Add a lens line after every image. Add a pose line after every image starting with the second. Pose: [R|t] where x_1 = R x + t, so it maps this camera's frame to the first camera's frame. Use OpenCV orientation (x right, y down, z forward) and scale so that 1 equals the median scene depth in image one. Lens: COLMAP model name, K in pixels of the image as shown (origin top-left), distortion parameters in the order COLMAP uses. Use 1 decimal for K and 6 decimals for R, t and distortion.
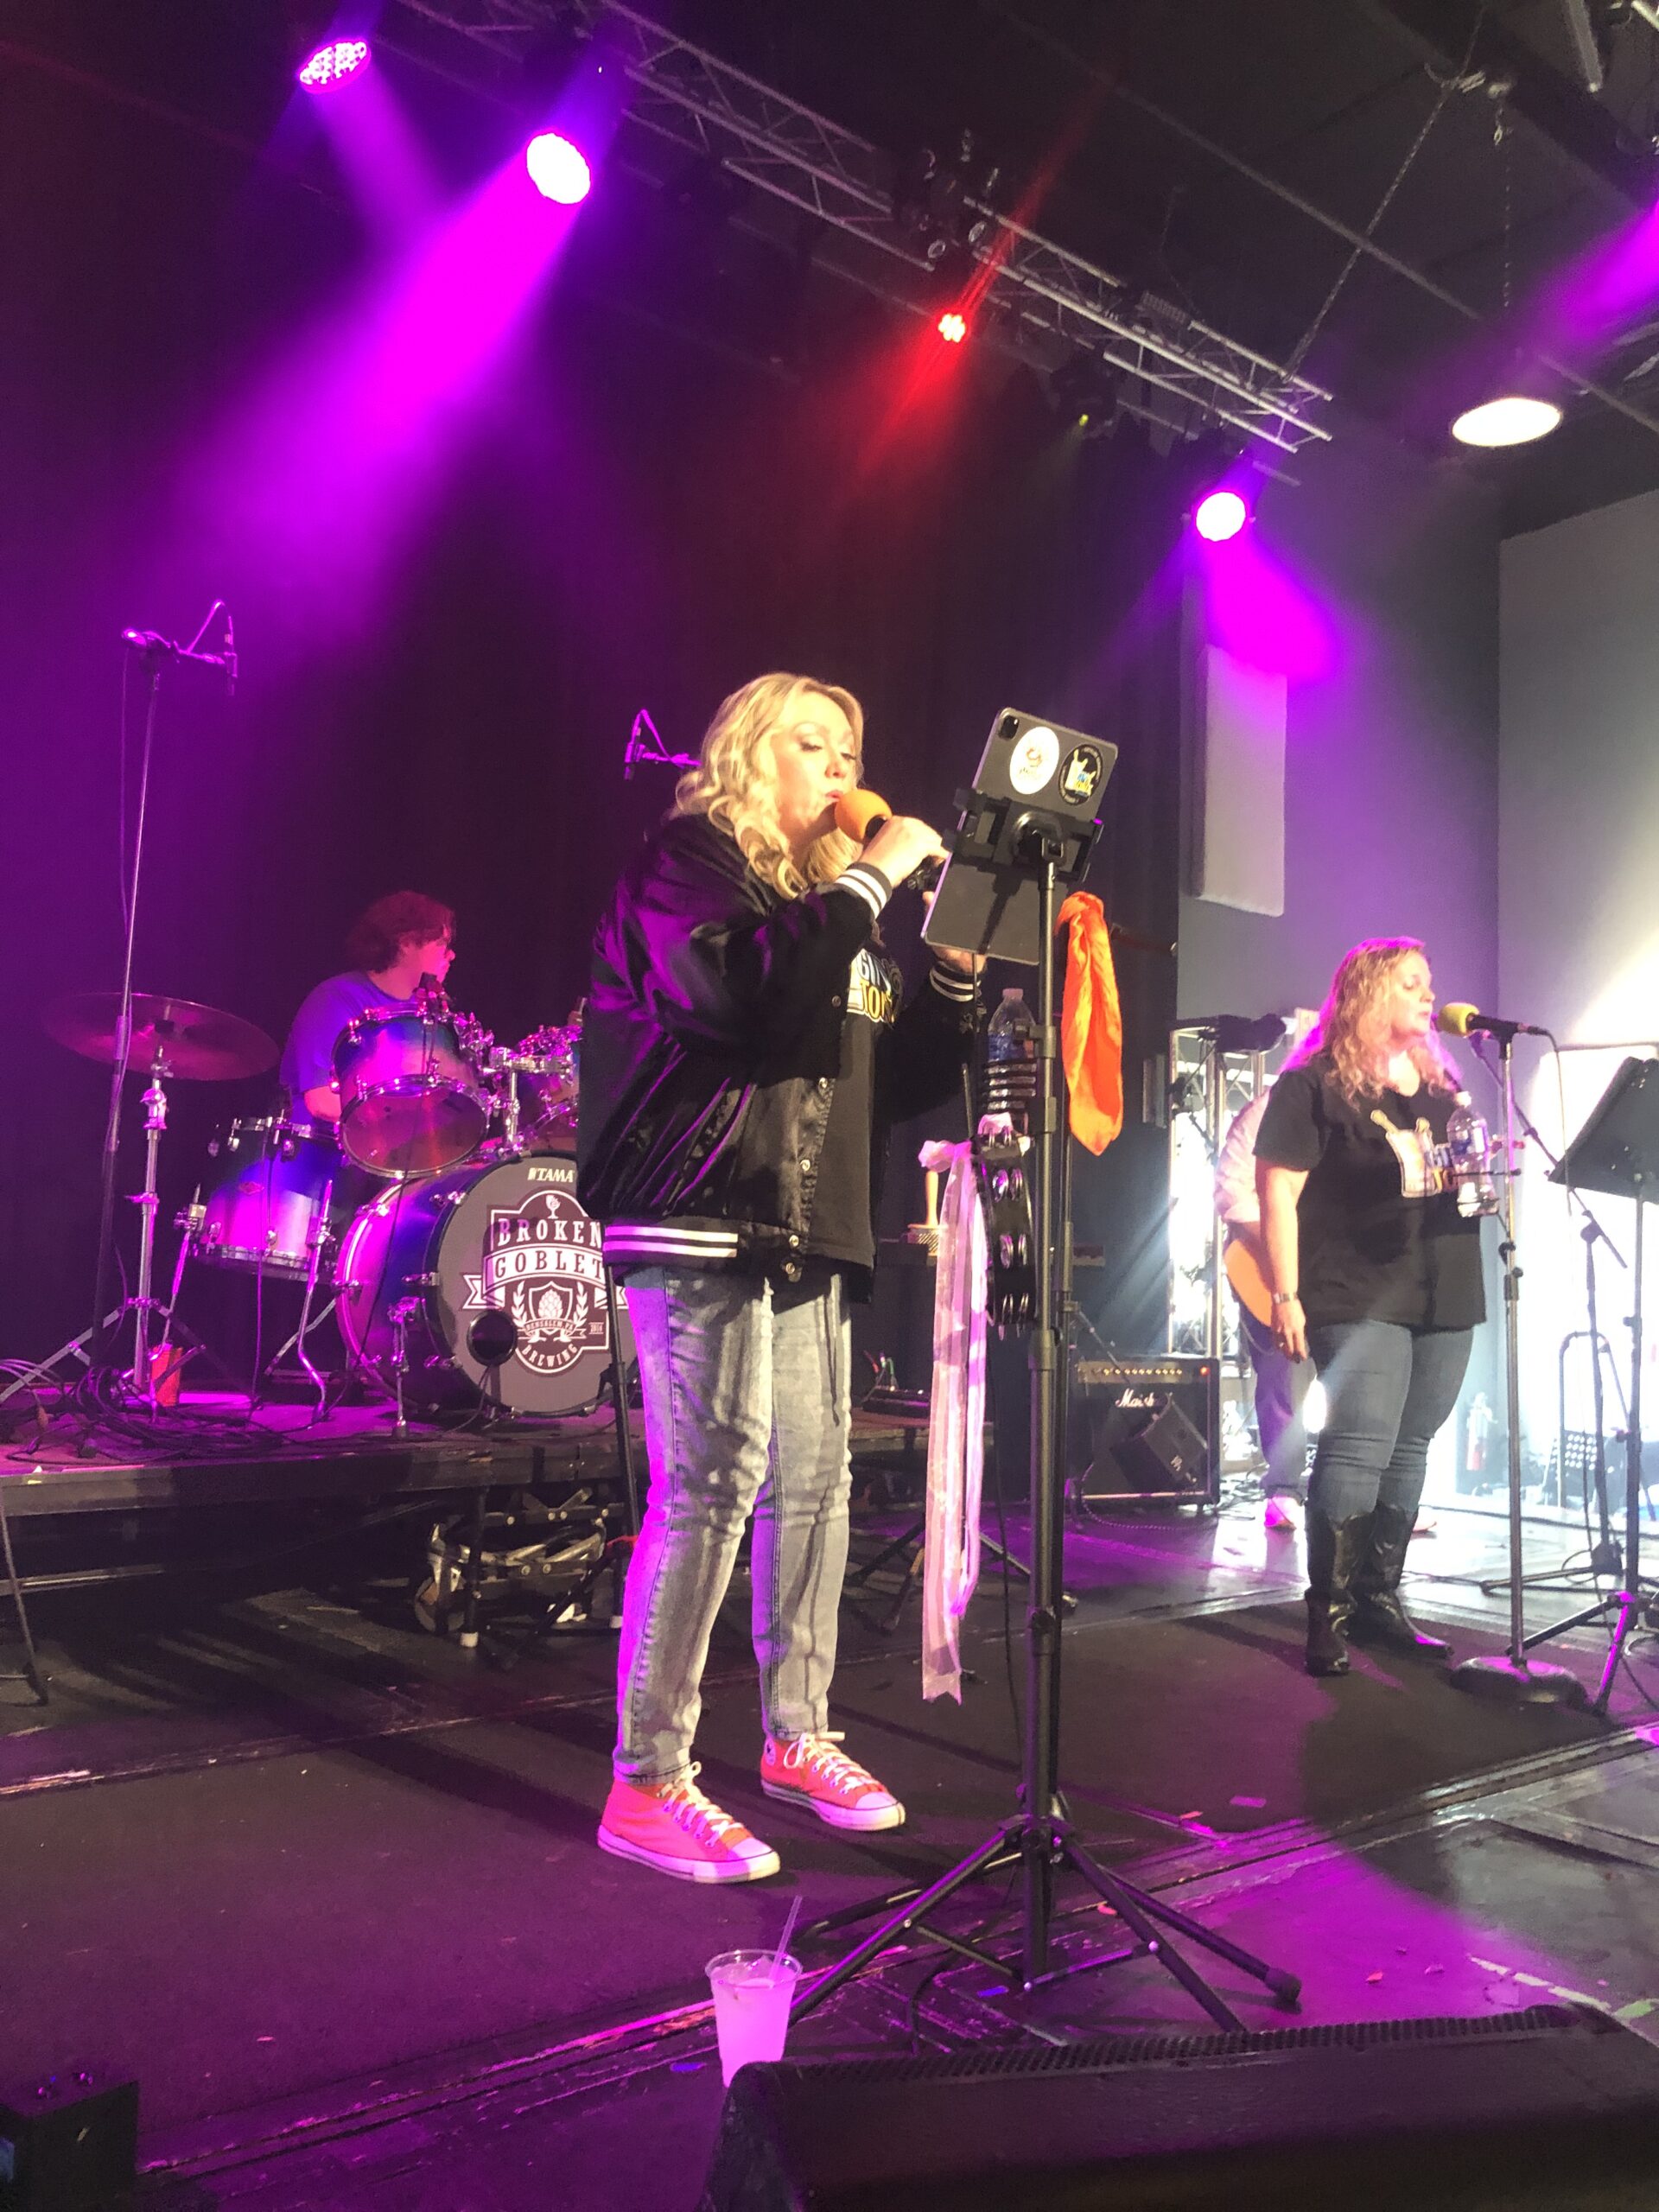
lens RADIAL K [[1820.0, 0, 833.4], [0, 1820.0, 1100.3], [0, 0, 1]] dist [0.002351, 0.008359]
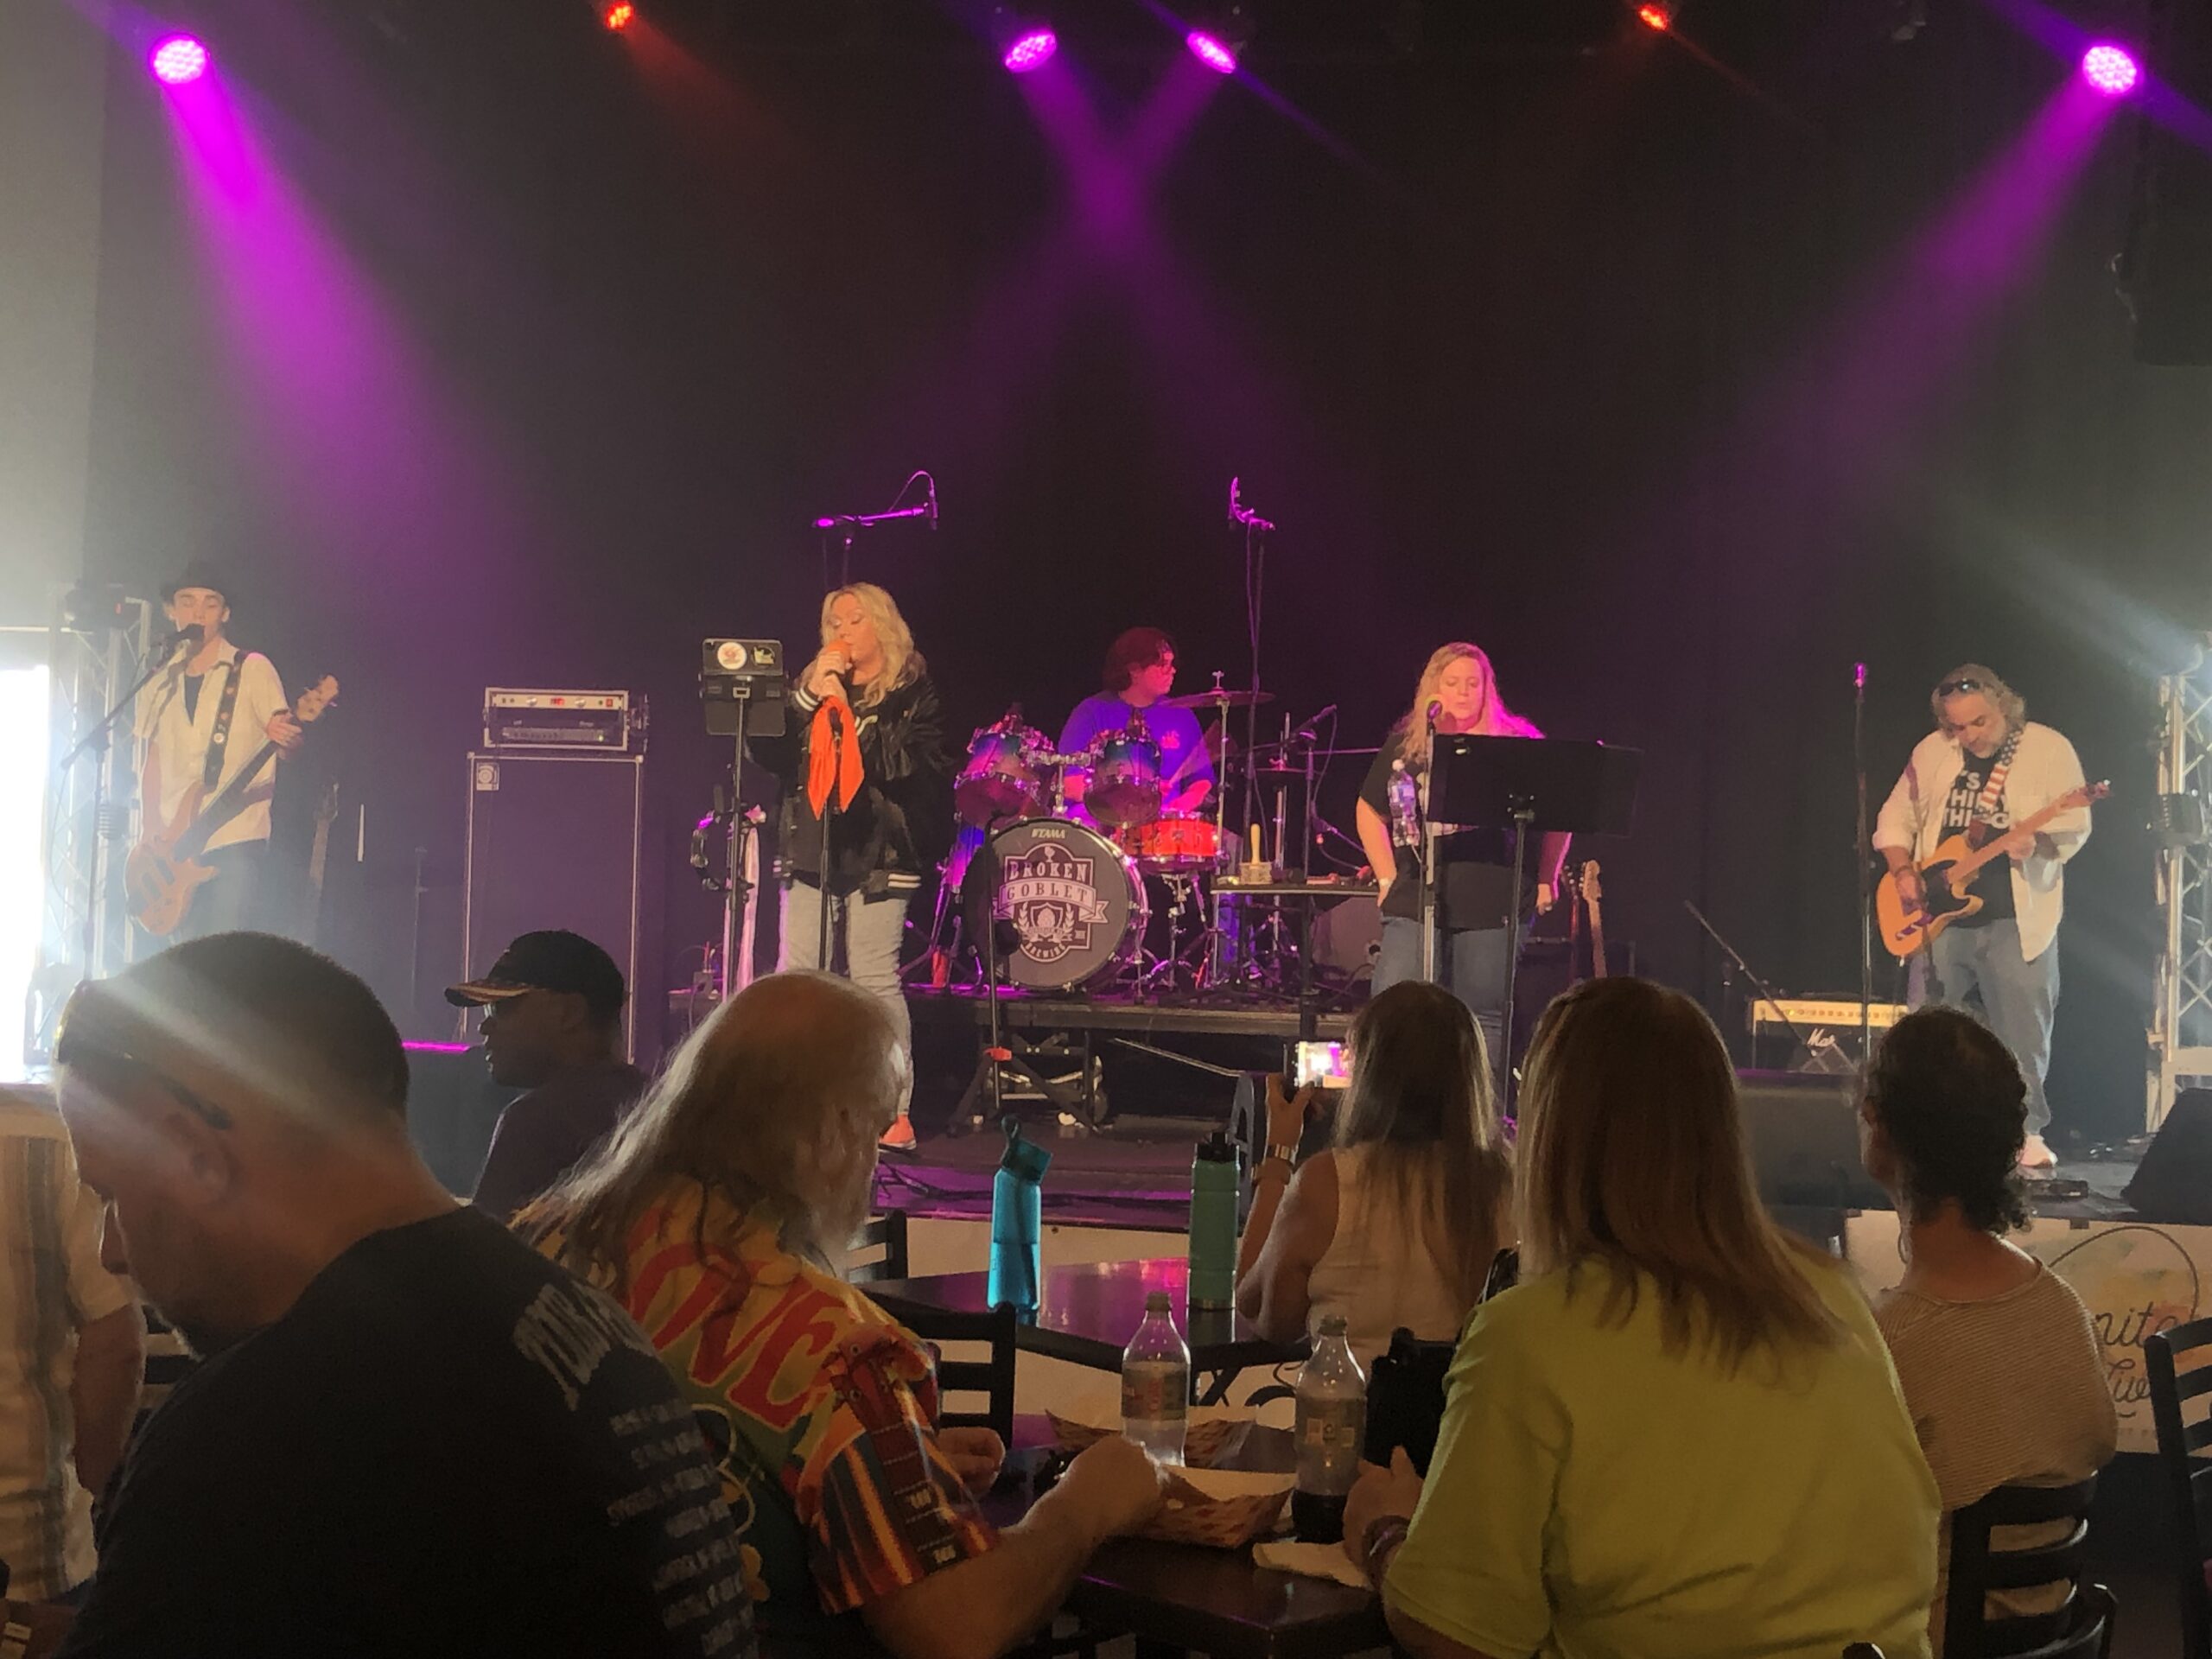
lens RADIAL K [[3250.2, 0, 1106.0], [0, 3250.2, 829.5], [0, 0, 1]] dist [0.181629, -0.088786]
pose [[0.684171, -0.022640, -0.728970, 1.876201], [0.048347, 0.998727, 0.014358, 0.000946], [0.727718, -0.045067, 0.684395, -0.834709]]
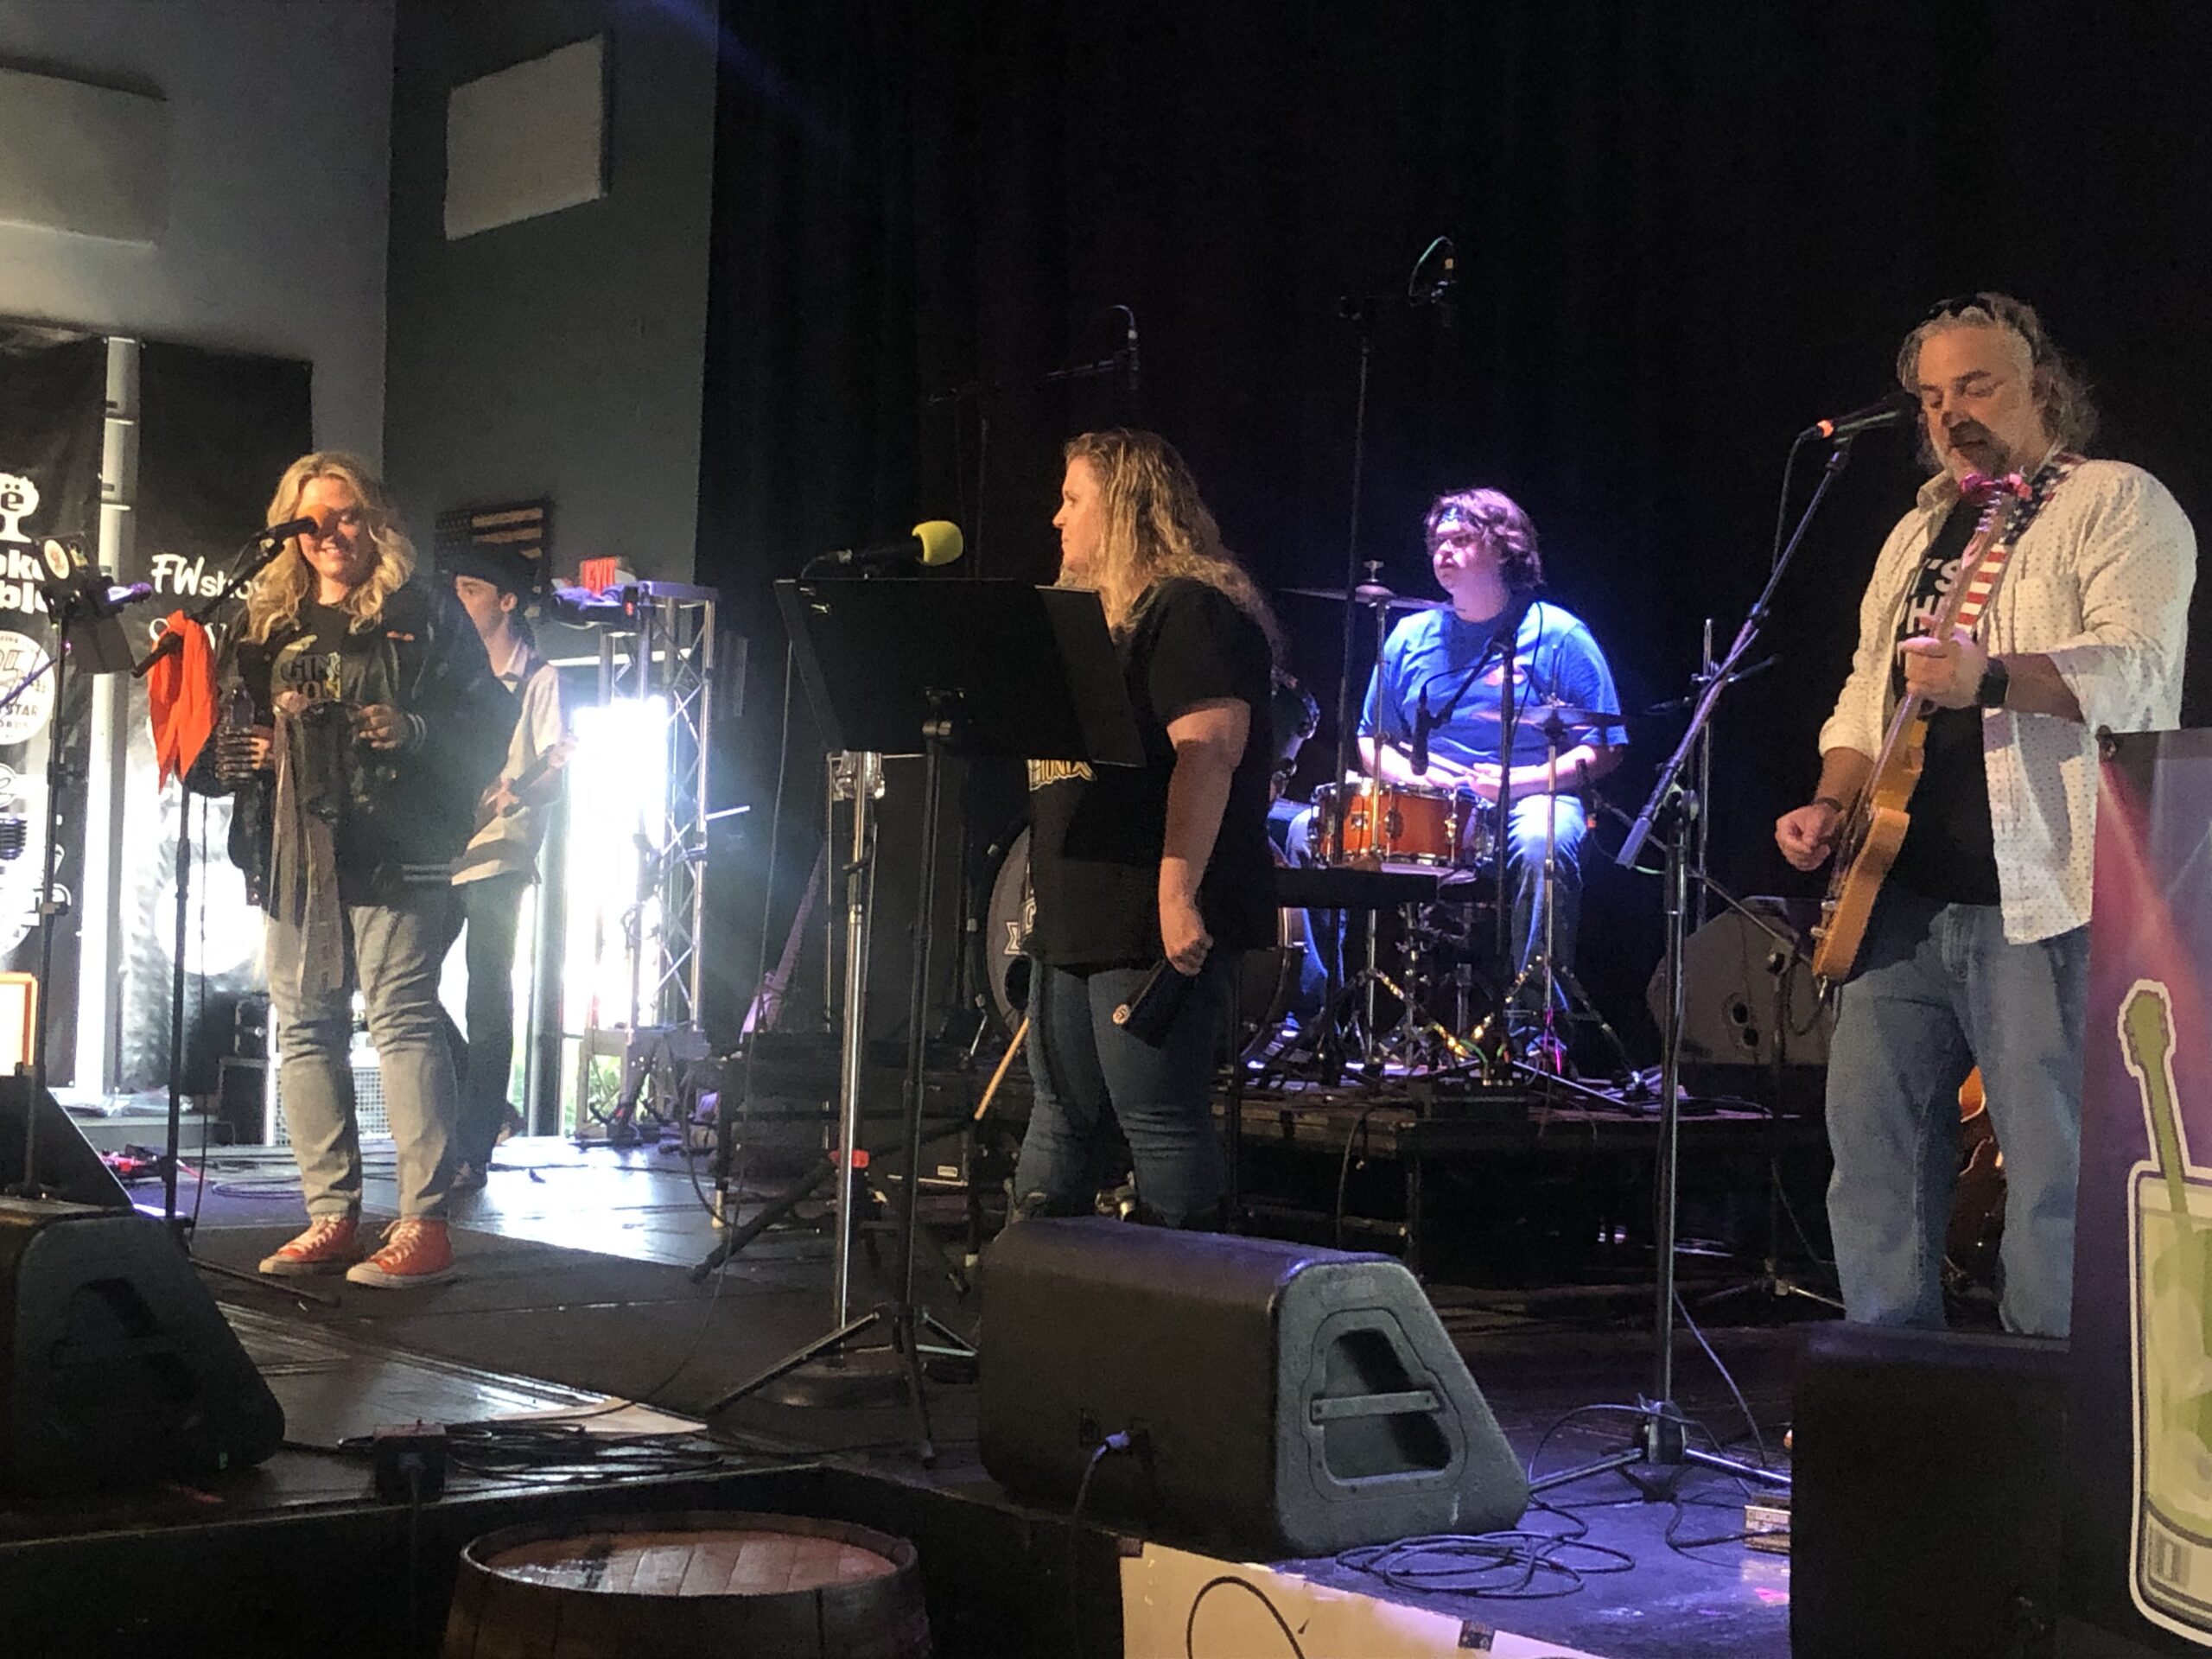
lens RADIAL K [[3286.7, 0, 1098.6], [0, 3286.7, 809.4], [0, 0, 1]] dist [0.256927, -1.080437]
pose [[0.007005, -0.066142, -0.997786, 1.637546], [0.053274, 0.996418, -0.065677, 0.153160], [0.998555, -0.052696, 0.010503, 1.002718]]
